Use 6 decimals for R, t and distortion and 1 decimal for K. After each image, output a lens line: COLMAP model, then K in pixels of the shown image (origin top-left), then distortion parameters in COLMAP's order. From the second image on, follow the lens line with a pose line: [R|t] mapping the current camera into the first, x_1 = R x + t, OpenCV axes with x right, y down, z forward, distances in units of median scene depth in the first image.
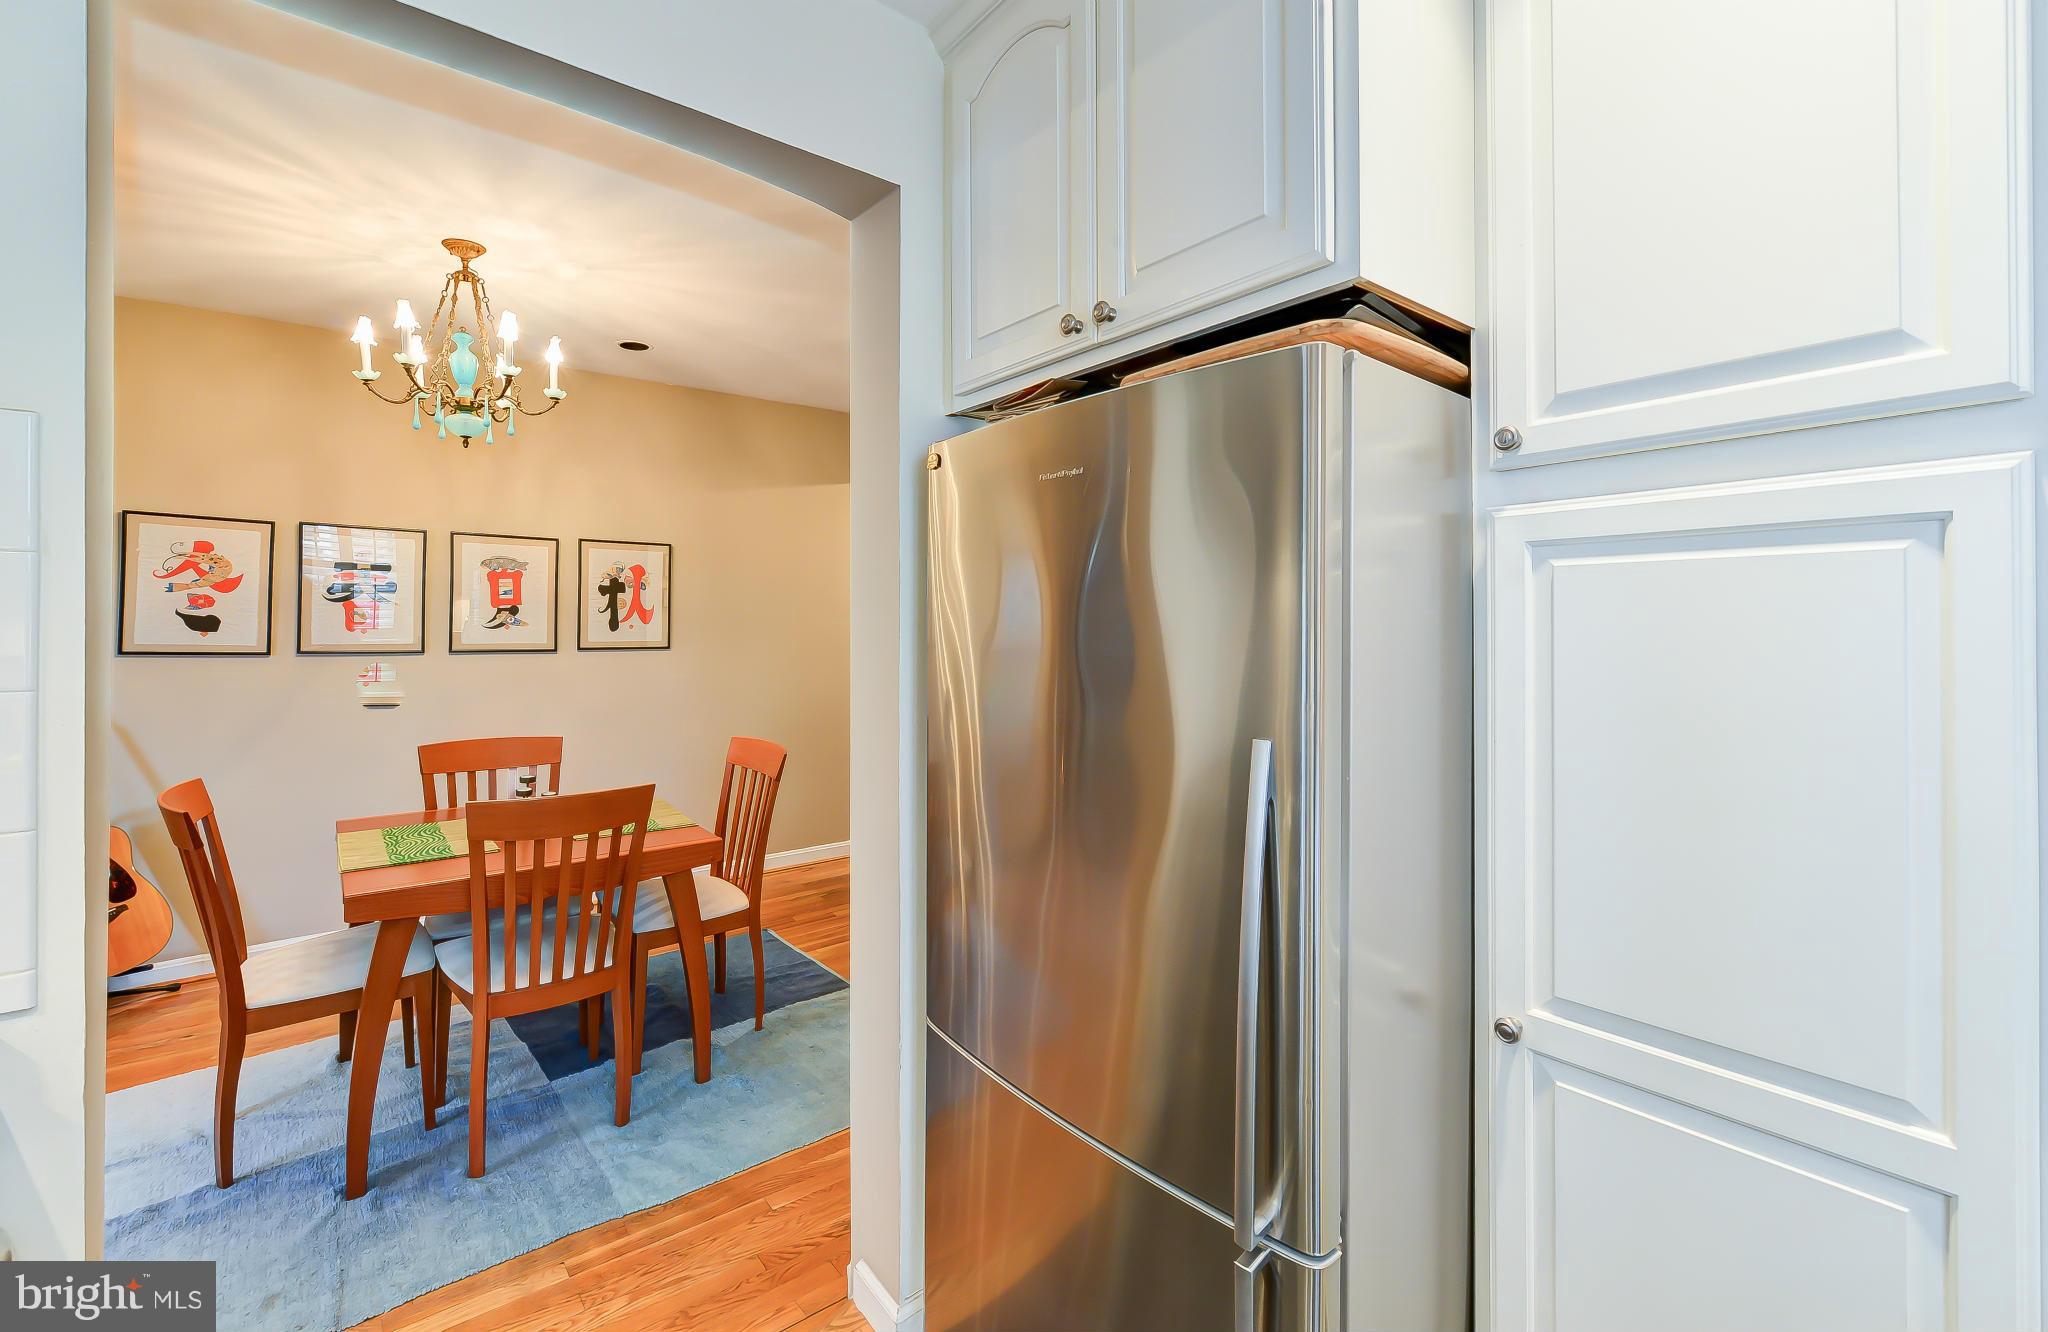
lens RADIAL K [[879.3, 0, 1008.8], [0, 879.3, 617.3], [0, 0, 1]] dist [-0.004993, 0.000984]
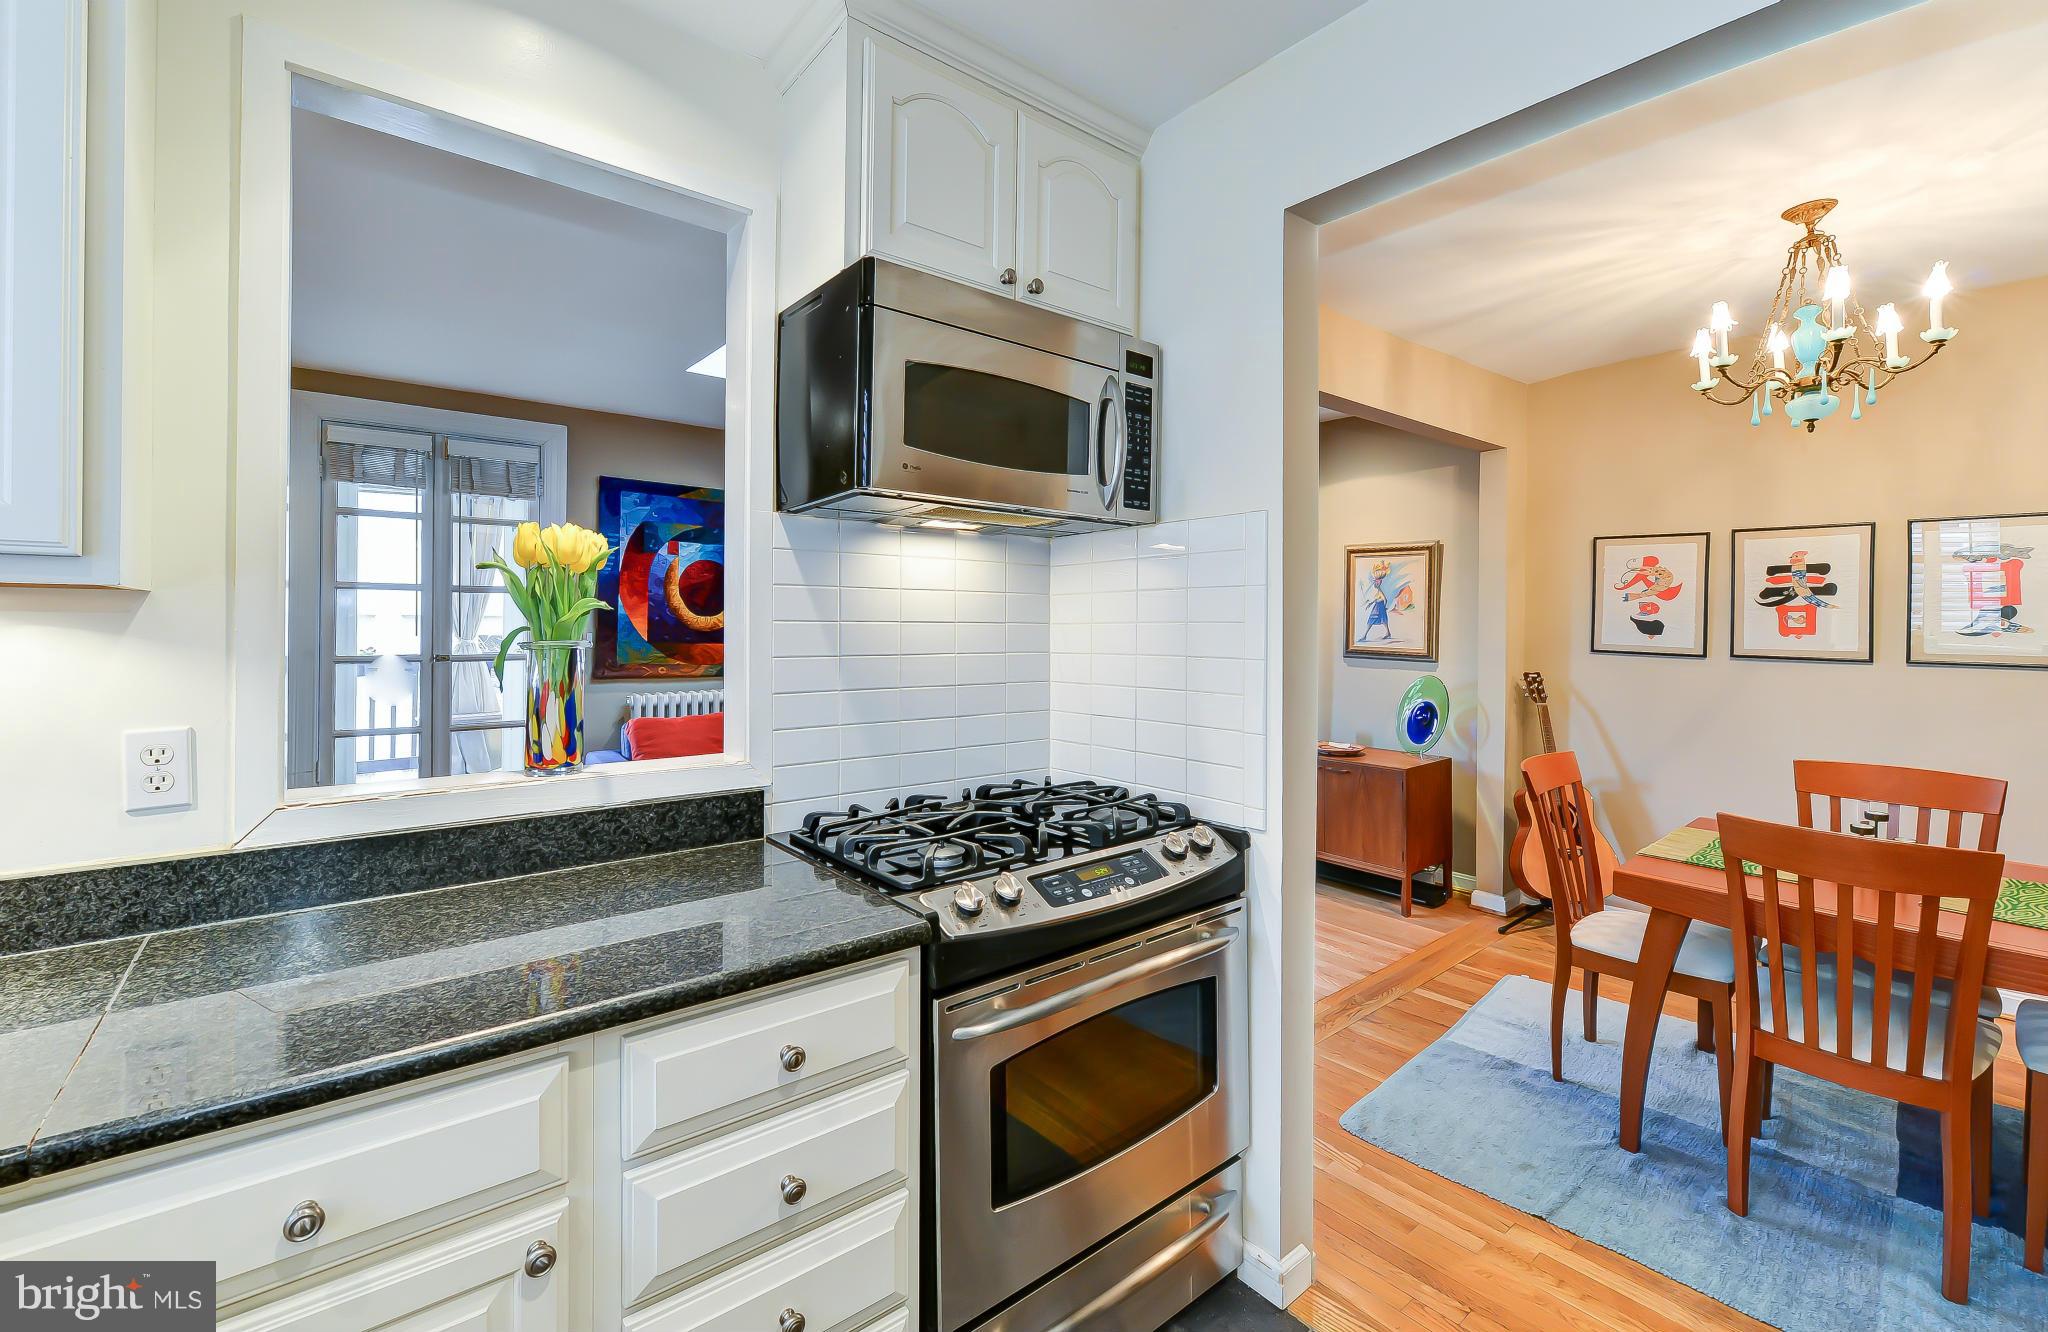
lens RADIAL K [[879.3, 0, 1004.9], [0, 879.3, 624.1], [0, 0, 1]] dist [-0.004993, 0.000984]
pose [[-0.011817, -0.000110, -0.999930, 0.250904], [0.000685, 1.000000, -0.000118, 0.002214], [0.999930, -0.000687, -0.011817, 0.162022]]
